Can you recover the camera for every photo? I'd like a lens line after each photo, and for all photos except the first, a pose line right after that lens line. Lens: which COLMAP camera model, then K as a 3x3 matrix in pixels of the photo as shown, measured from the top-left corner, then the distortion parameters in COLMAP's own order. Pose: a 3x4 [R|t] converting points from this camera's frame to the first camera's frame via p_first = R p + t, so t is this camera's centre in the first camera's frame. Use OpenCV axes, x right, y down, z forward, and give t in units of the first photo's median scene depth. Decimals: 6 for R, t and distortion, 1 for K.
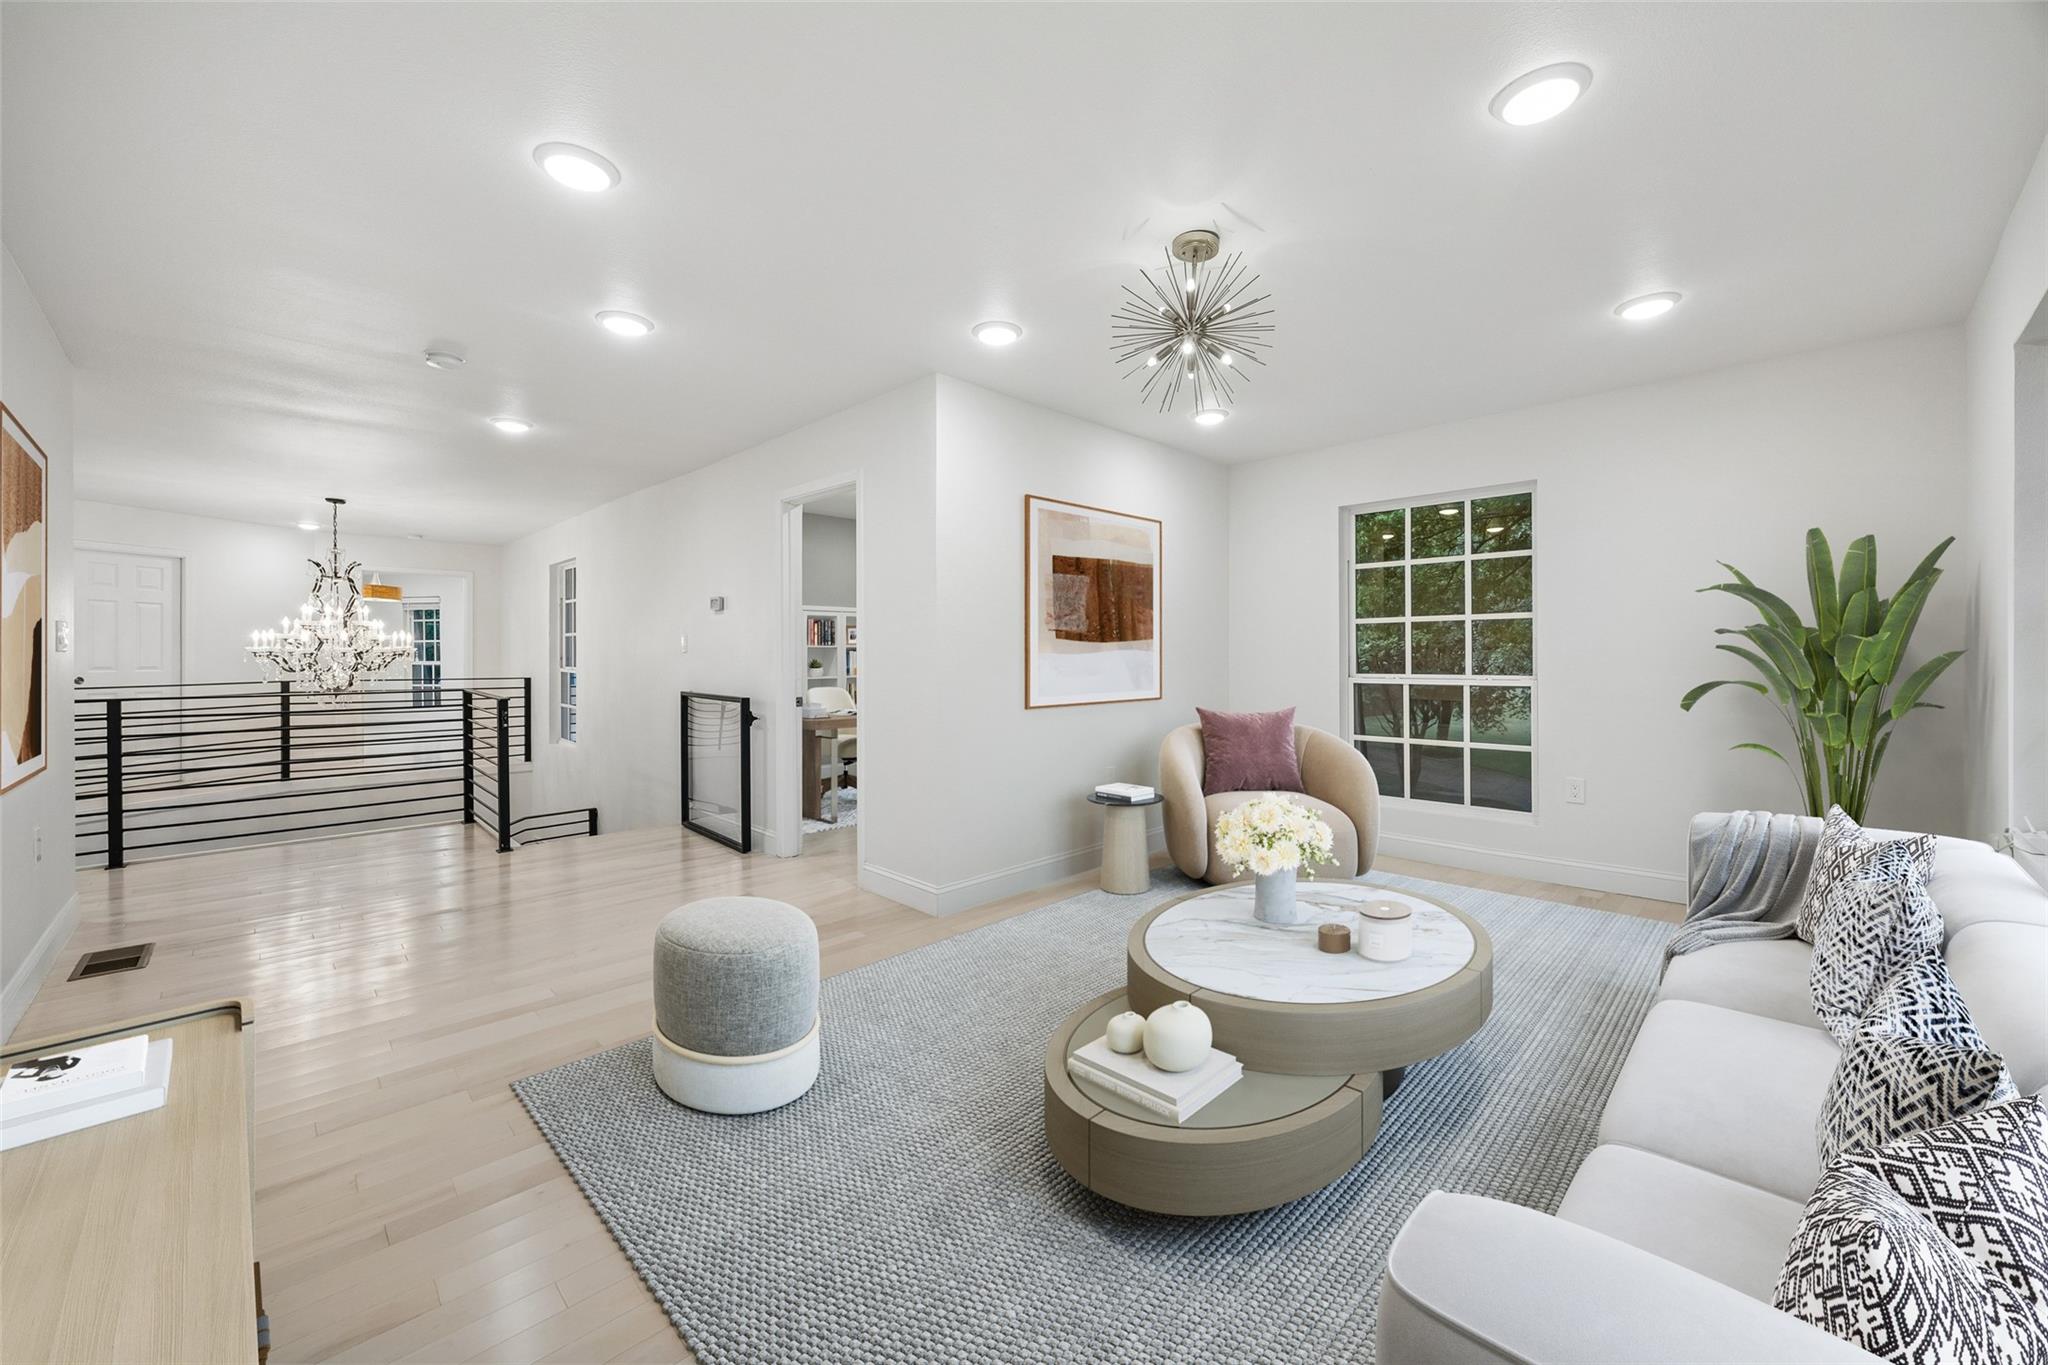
lens RADIAL K [[788.1, 0, 1022.9], [0, 788.1, 664.2], [0, 0, 1]] dist [-0.002126, -0.000135]
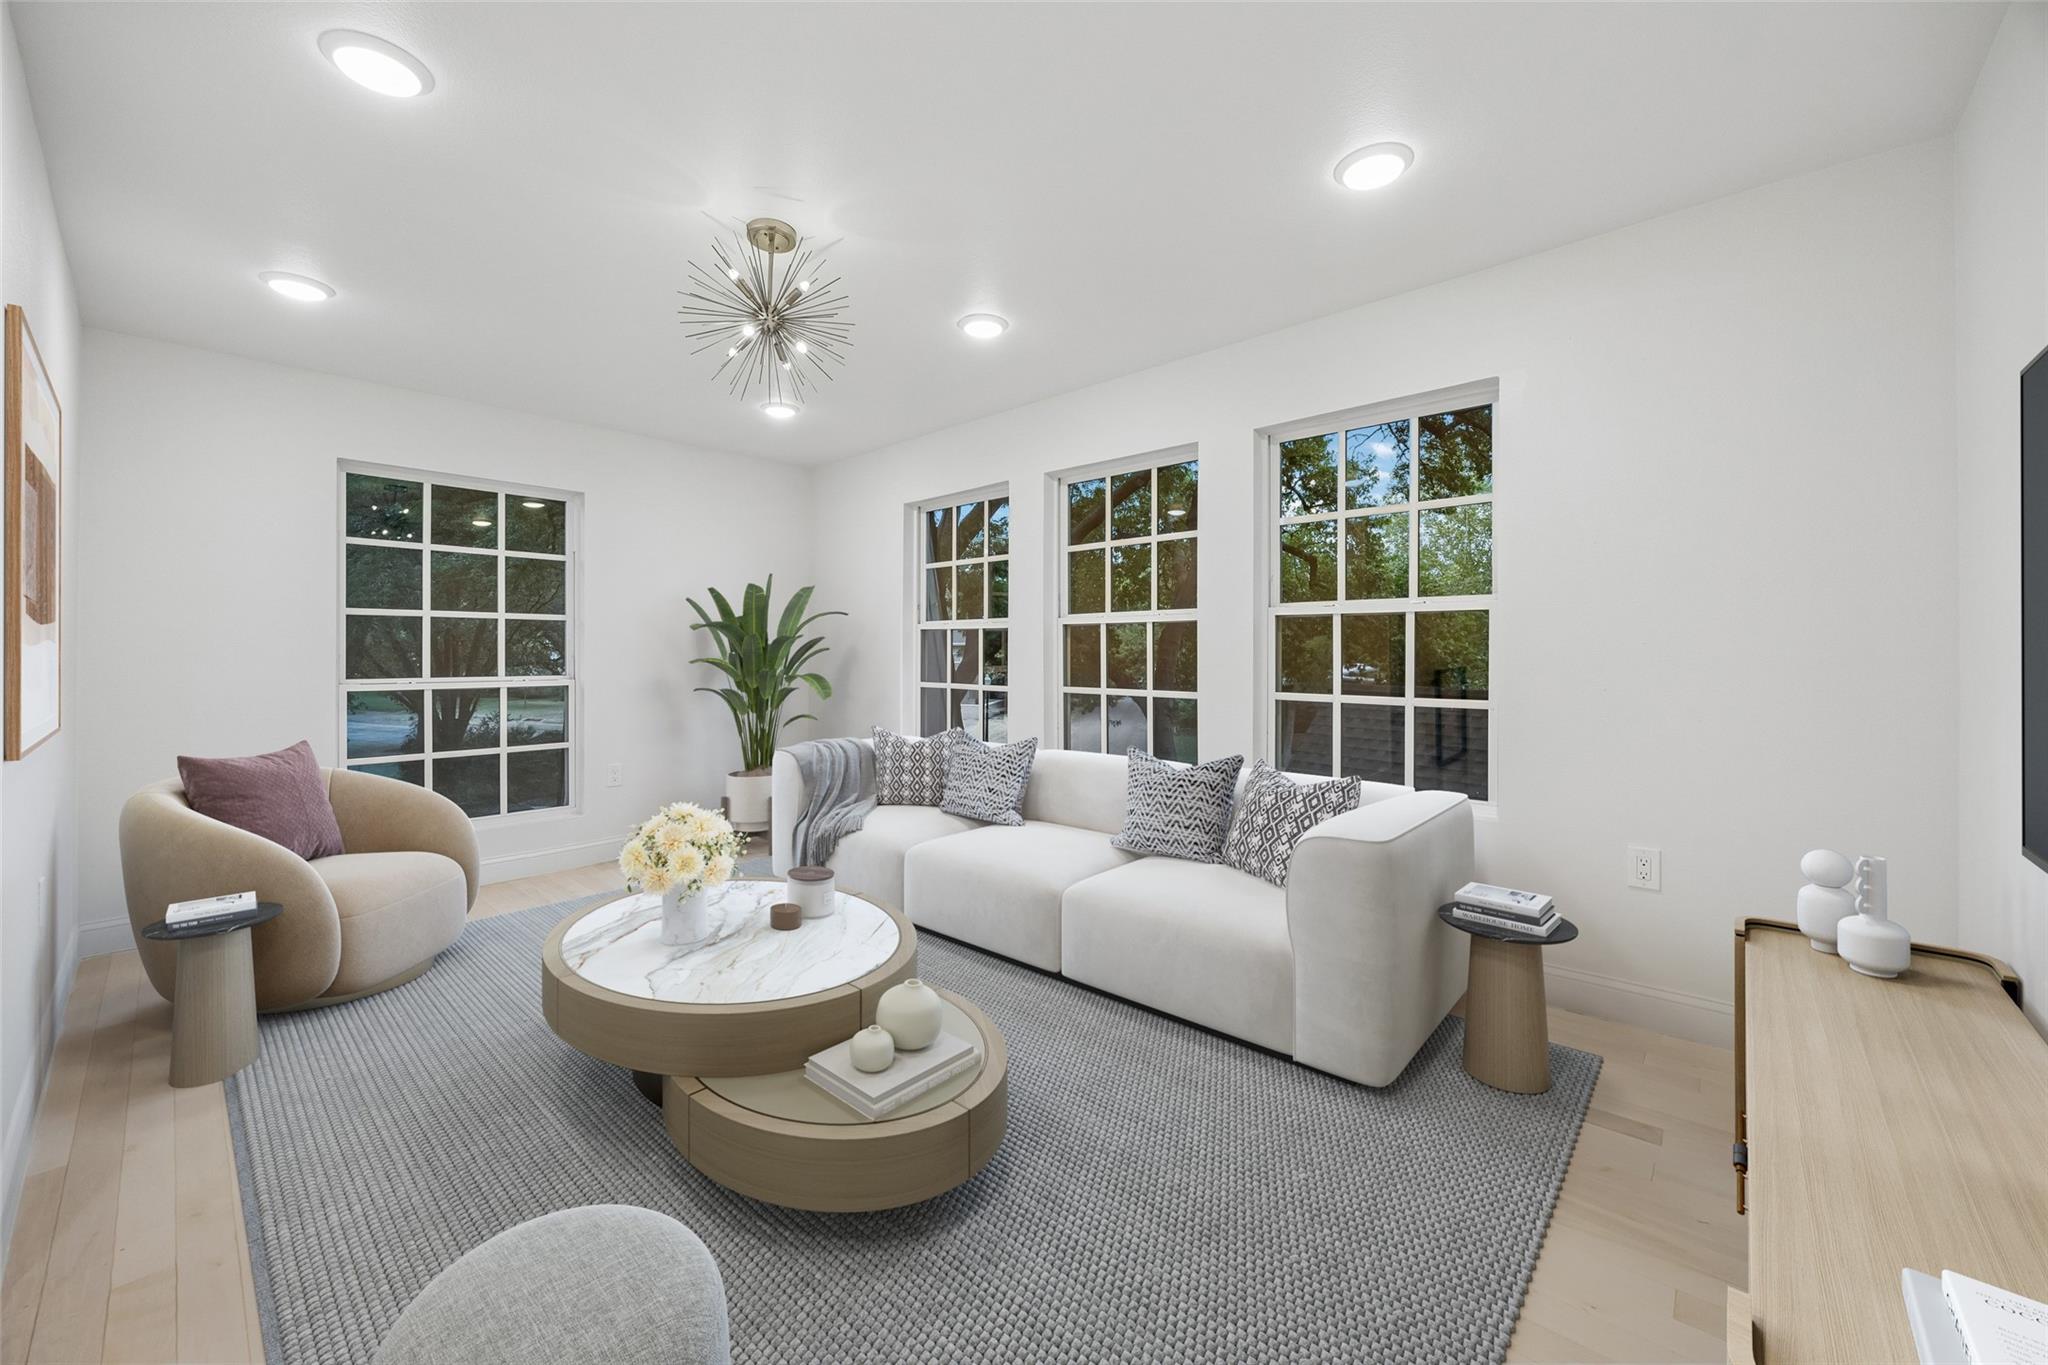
lens RADIAL K [[788.1, 0, 1007.0], [0, 788.1, 653.6], [0, 0, 1]] dist [-0.002126, -0.000135]
pose [[-0.039193, 0.001104, 0.999231, -0.431053], [0.010474, 0.999945, -0.000694, -0.006467], [-0.999177, 0.010439, -0.039202, 0.449006]]
